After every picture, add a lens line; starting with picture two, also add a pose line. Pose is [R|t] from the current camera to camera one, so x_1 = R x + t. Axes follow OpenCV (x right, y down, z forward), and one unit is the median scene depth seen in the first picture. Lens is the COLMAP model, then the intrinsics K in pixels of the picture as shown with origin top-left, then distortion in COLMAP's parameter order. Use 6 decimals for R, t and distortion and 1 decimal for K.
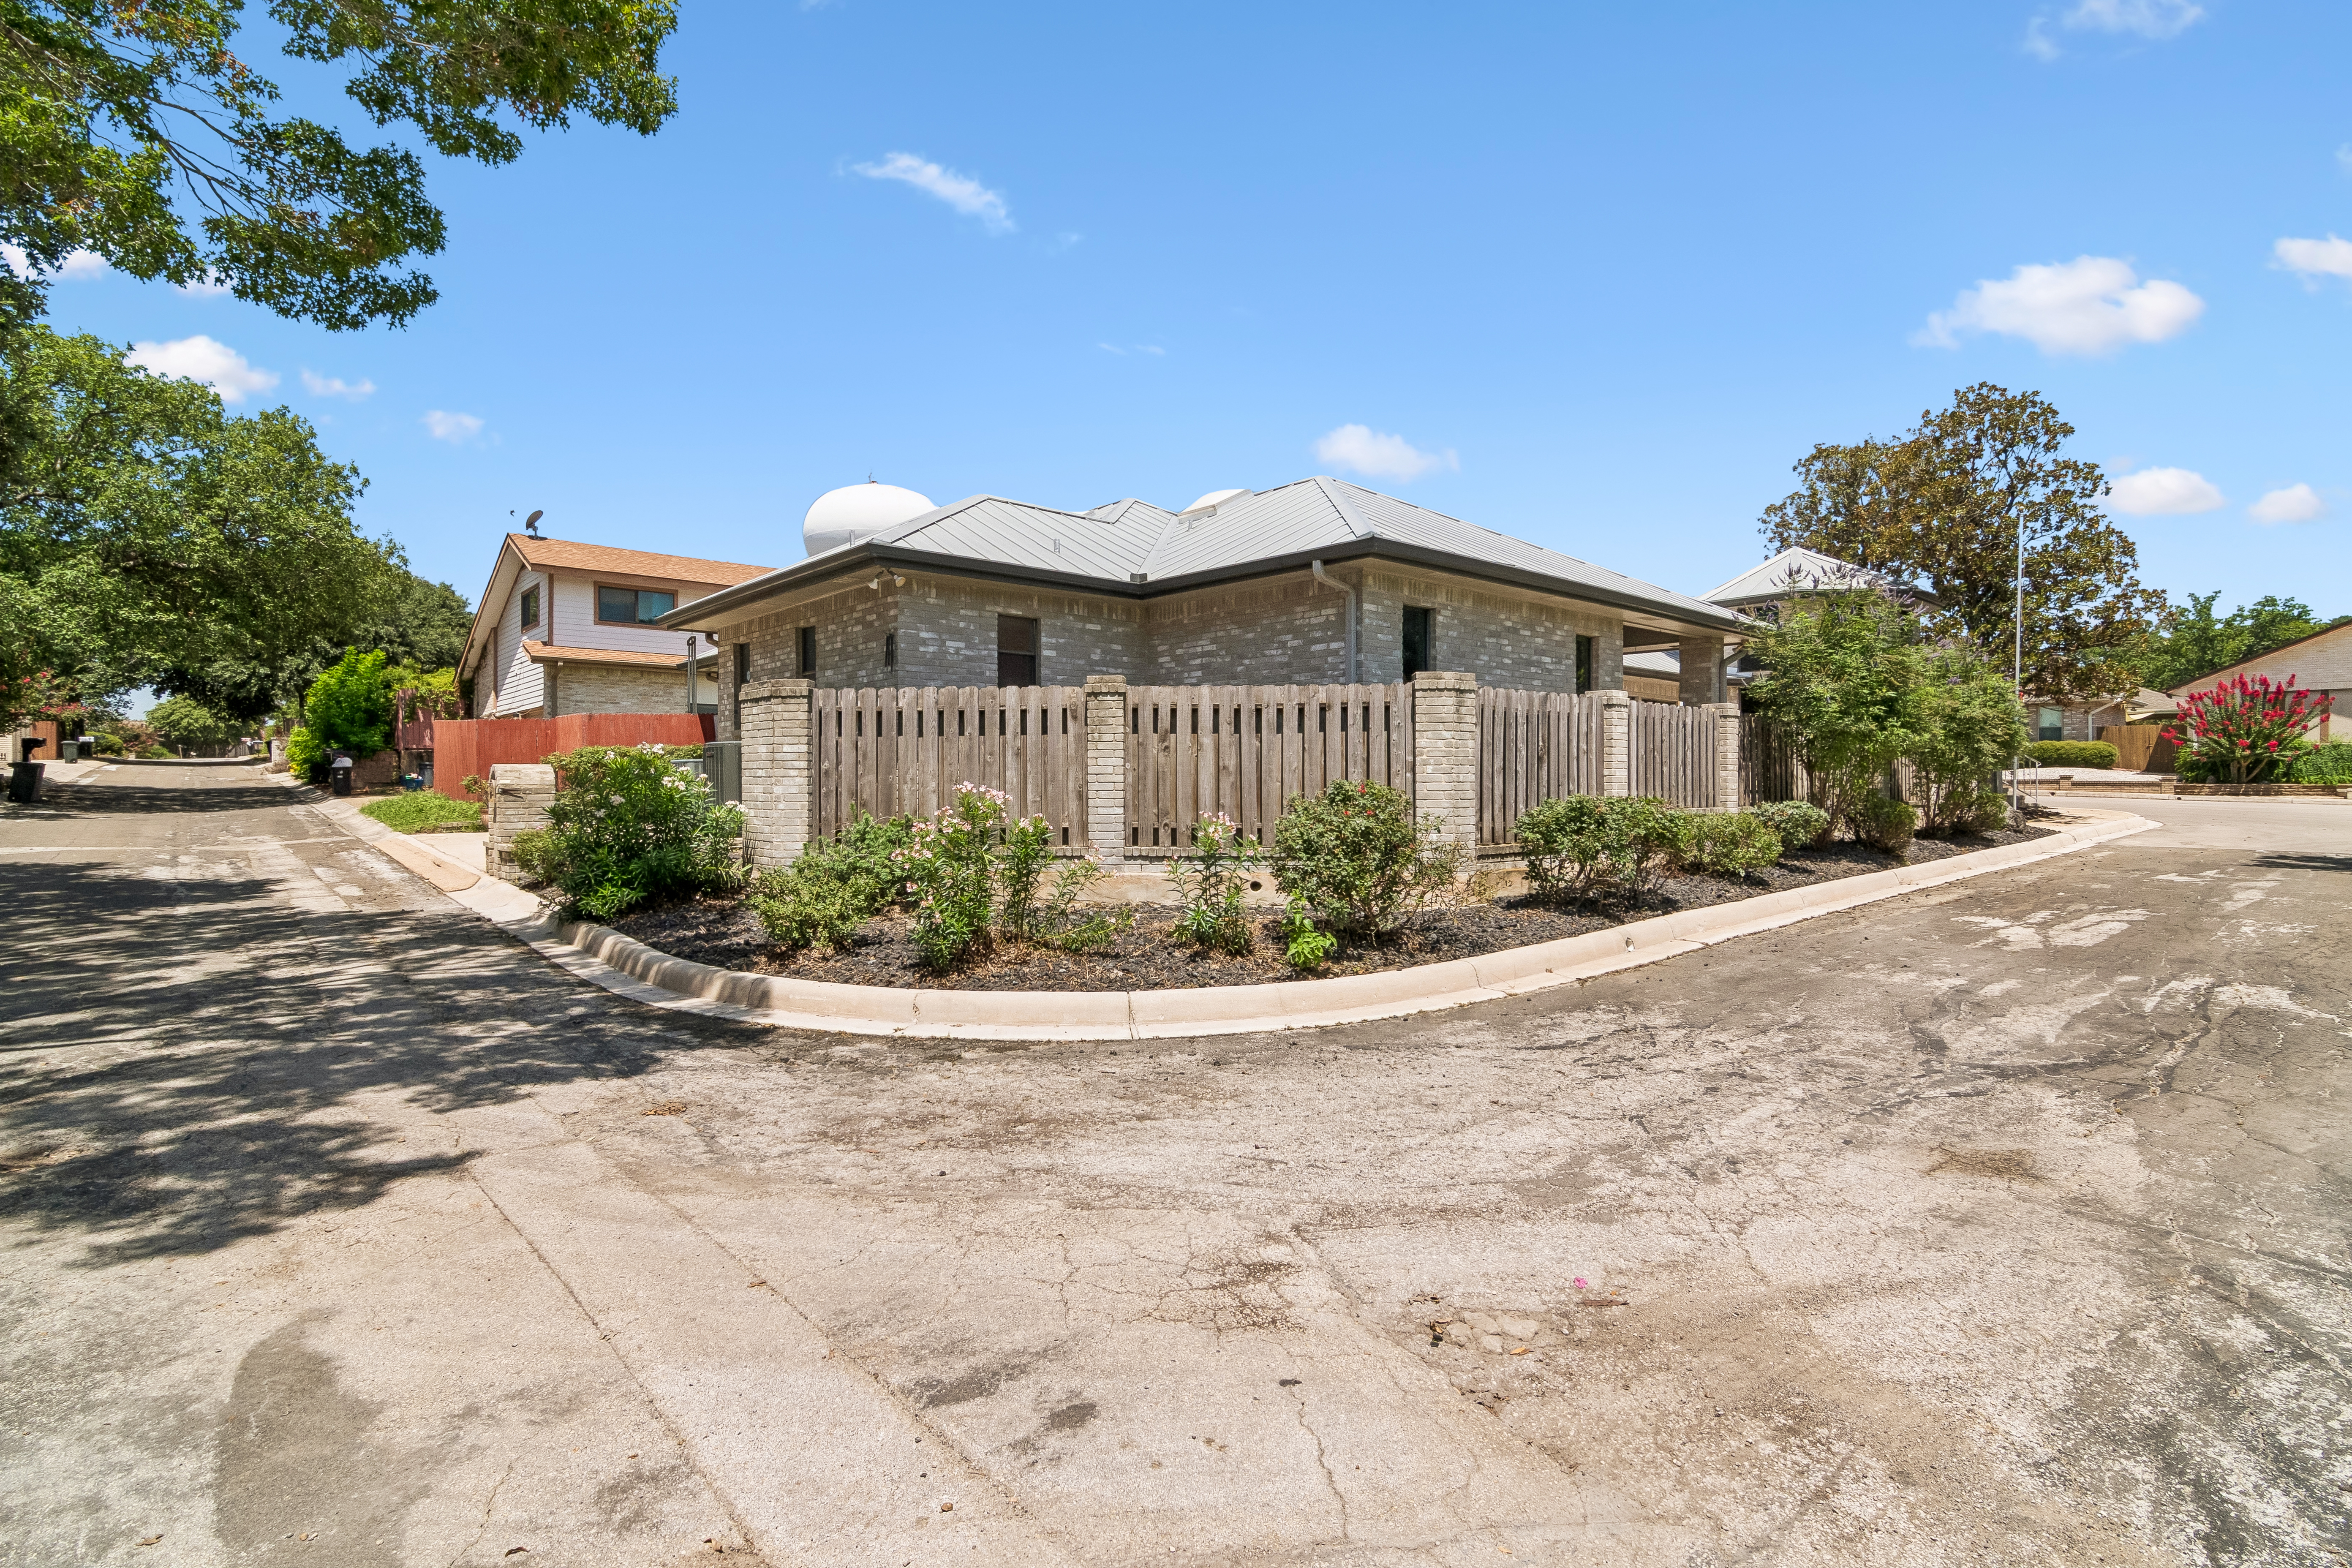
lens RADIAL K [[1133.2, 0, 1177.8], [0, 1133.2, 795.7], [0, 0, 1]] dist [-0.005971, -0.002405]
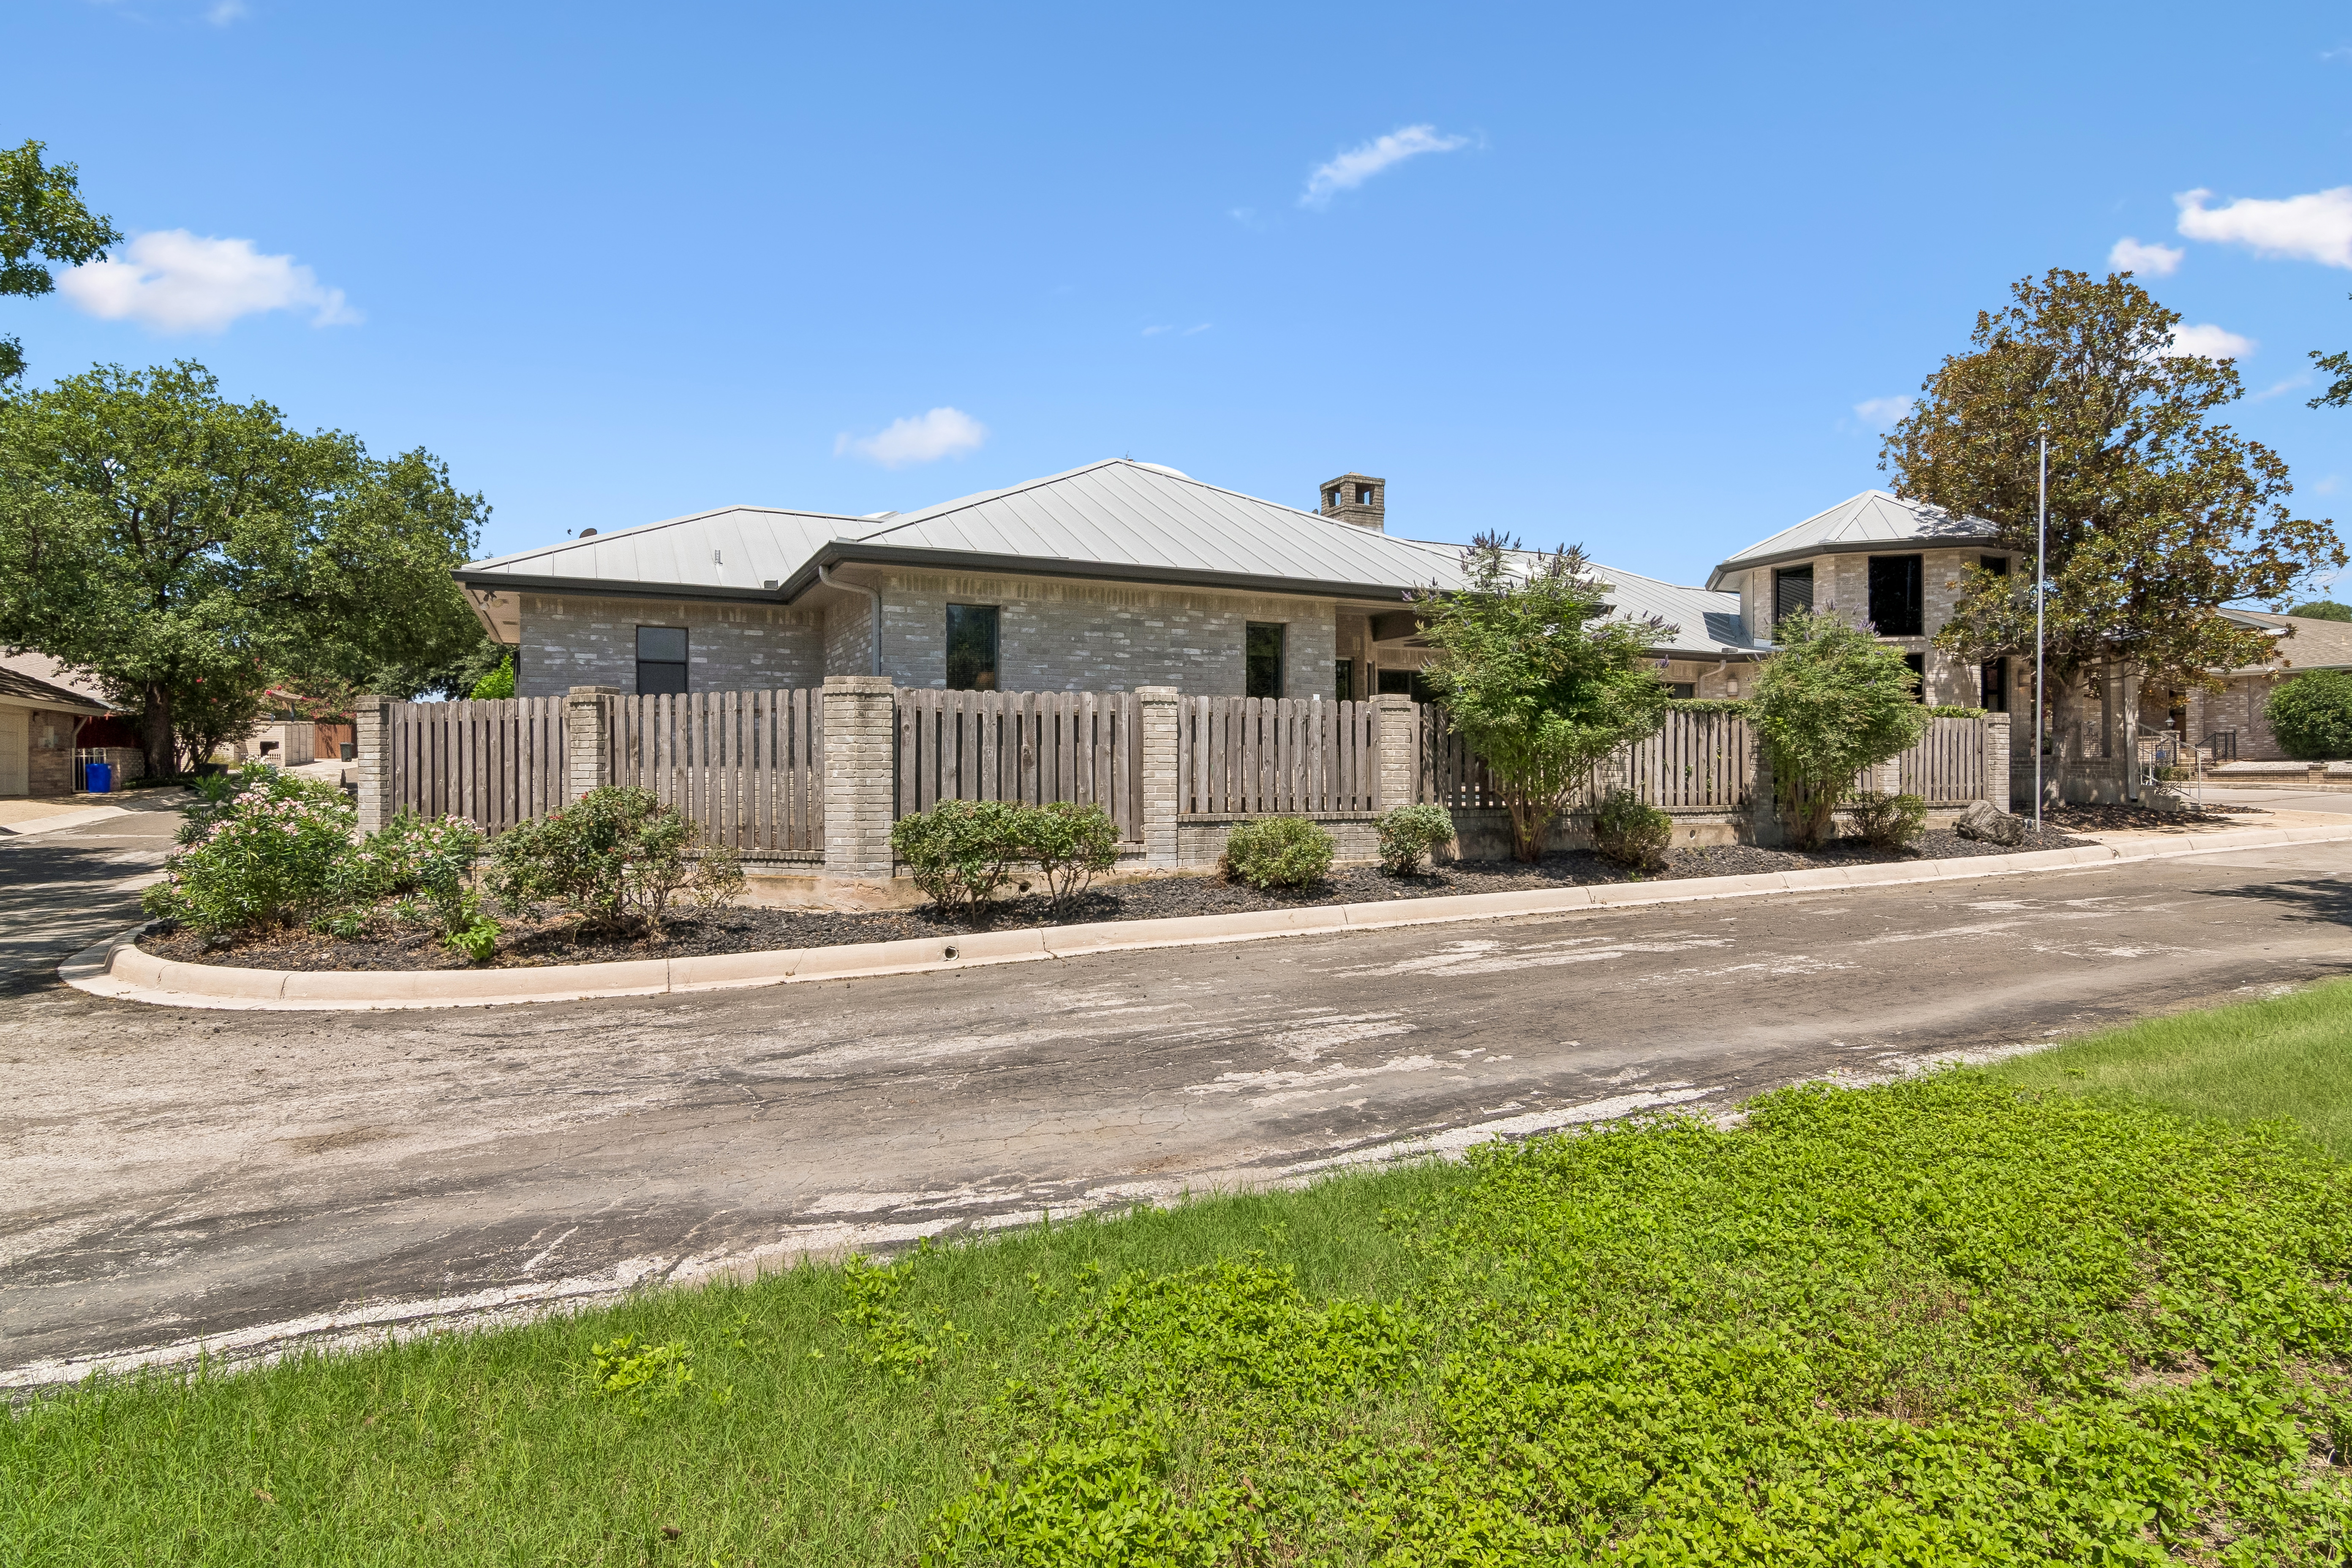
lens RADIAL K [[1249.7, 0, 1176.3], [0, 1249.7, 771.4], [0, 0, 1]] dist [-0.001718, -0.000787]
pose [[0.961403, -0.002346, -0.275133, 0.661889], [-0.001366, 0.999911, -0.013299, -0.008596], [0.275140, 0.013161, 0.961314, 0.011344]]
